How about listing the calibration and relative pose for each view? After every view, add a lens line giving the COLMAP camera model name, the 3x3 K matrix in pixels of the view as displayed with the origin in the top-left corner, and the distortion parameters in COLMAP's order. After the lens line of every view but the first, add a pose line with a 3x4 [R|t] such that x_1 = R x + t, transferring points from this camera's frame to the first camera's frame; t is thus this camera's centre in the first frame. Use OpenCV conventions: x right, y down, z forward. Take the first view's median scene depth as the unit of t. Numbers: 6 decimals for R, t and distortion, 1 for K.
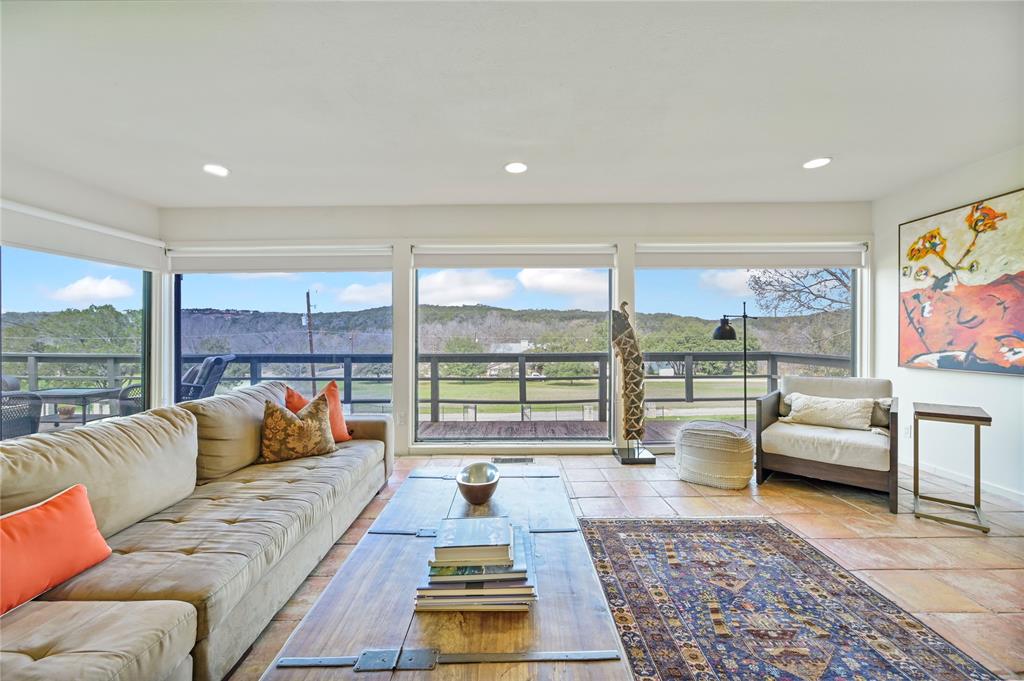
lens RADIAL K [[404.4, 0, 512.0], [0, 404.4, 340.5], [0, 0, 1]] dist [0.001282, -0.000065]
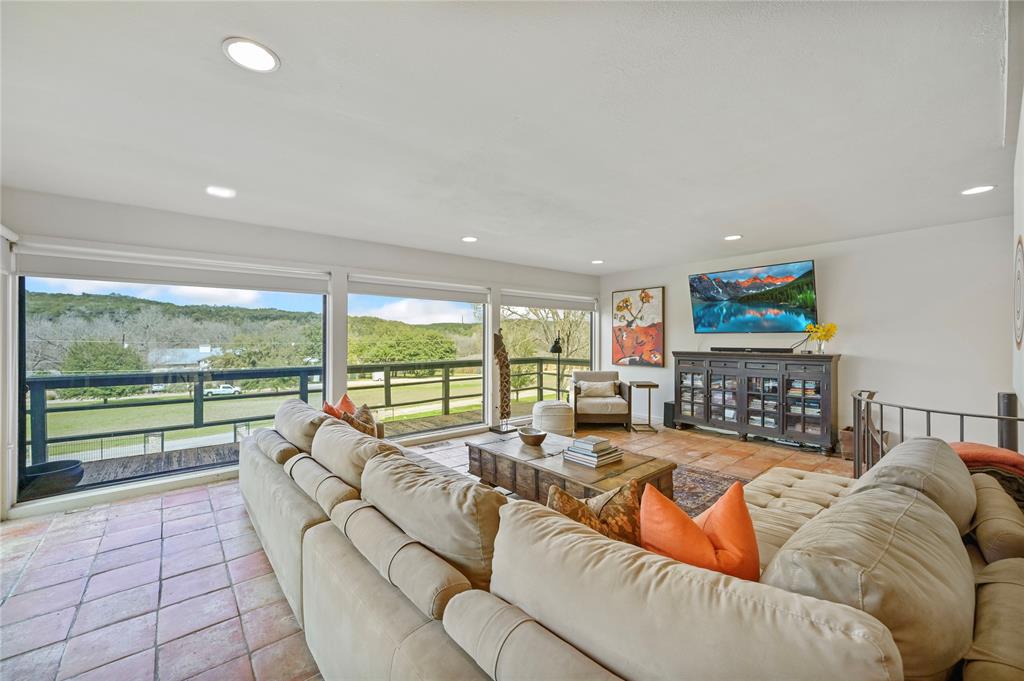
lens RADIAL K [[407.1, 0, 512.0], [0, 407.1, 340.5], [0, 0, 1]] dist [-0.004078, -0.000187]
pose [[0.766397, 0.002172, 0.642364, -0.820766], [0.003009, 0.999971, -0.006971, -0.047573], [-0.642360, 0.007275, 0.766368, -0.237372]]
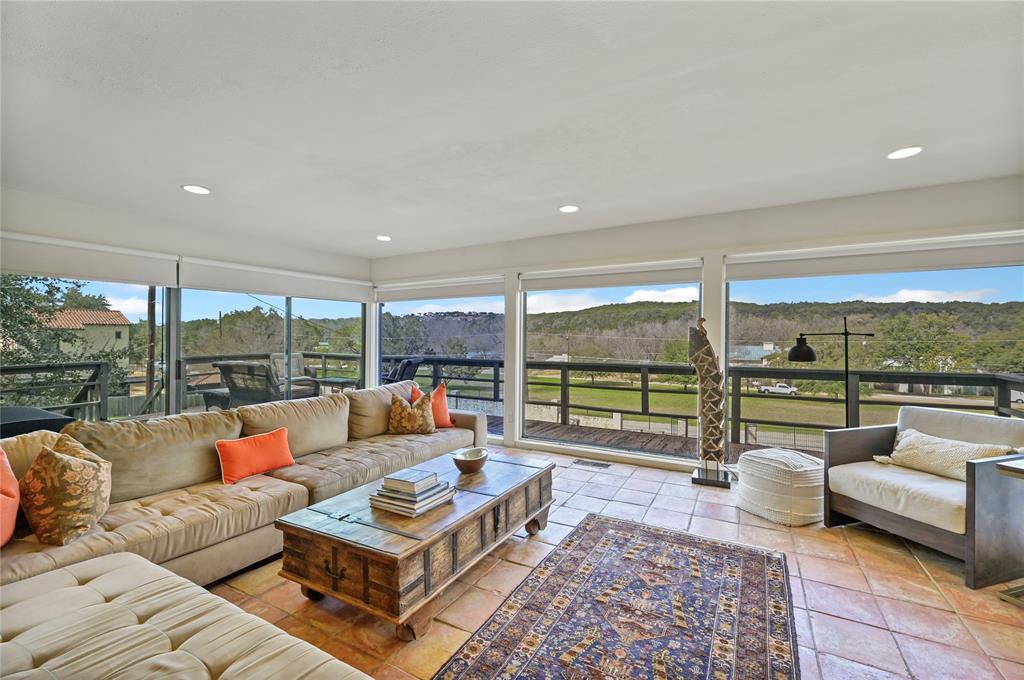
lens RADIAL K [[434.6, 0, 512.0], [0, 434.6, 340.0], [0, 0, 1]] dist [0.001426, 0.000235]
pose [[0.869187, 0.007423, -0.494429, 0.491441], [-0.008150, 0.999967, 0.000686, -0.048937], [0.494417, 0.003434, 0.869218, -0.171089]]
